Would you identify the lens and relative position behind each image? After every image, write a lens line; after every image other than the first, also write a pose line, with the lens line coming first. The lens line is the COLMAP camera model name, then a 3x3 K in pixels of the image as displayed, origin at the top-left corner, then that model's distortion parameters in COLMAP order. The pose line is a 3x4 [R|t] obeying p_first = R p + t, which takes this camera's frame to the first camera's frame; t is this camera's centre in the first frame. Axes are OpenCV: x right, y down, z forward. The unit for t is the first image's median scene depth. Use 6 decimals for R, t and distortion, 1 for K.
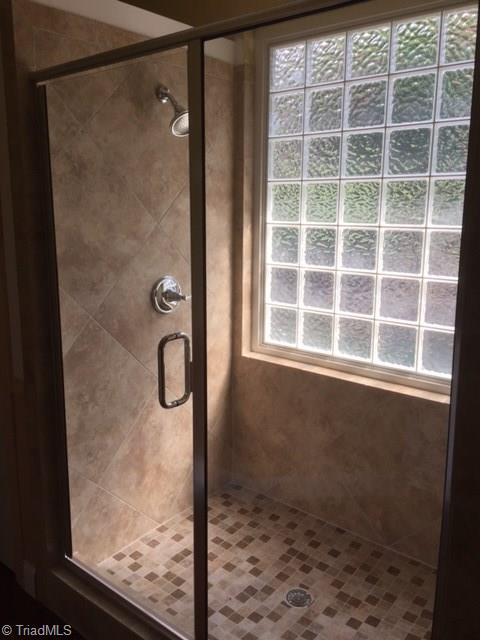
lens RADIAL K [[557.2, 0, 239.1], [0, 557.2, 317.4], [0, 0, 1]] dist [0.085277, -0.117072]
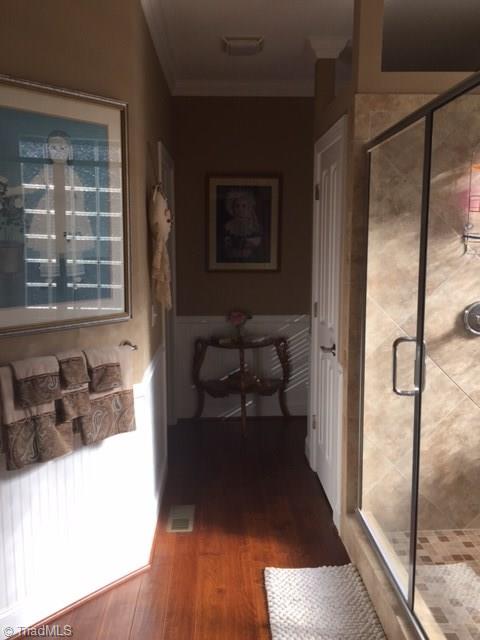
lens RADIAL K [[557.2, 0, 239.1], [0, 557.2, 317.4], [0, 0, 1]] dist [0.085277, -0.117072]
pose [[0.674632, 0.092087, -0.732388, 0.446067], [-0.136779, 0.990601, -0.001440, 0.032925], [0.725371, 0.101146, 0.680886, -0.118113]]
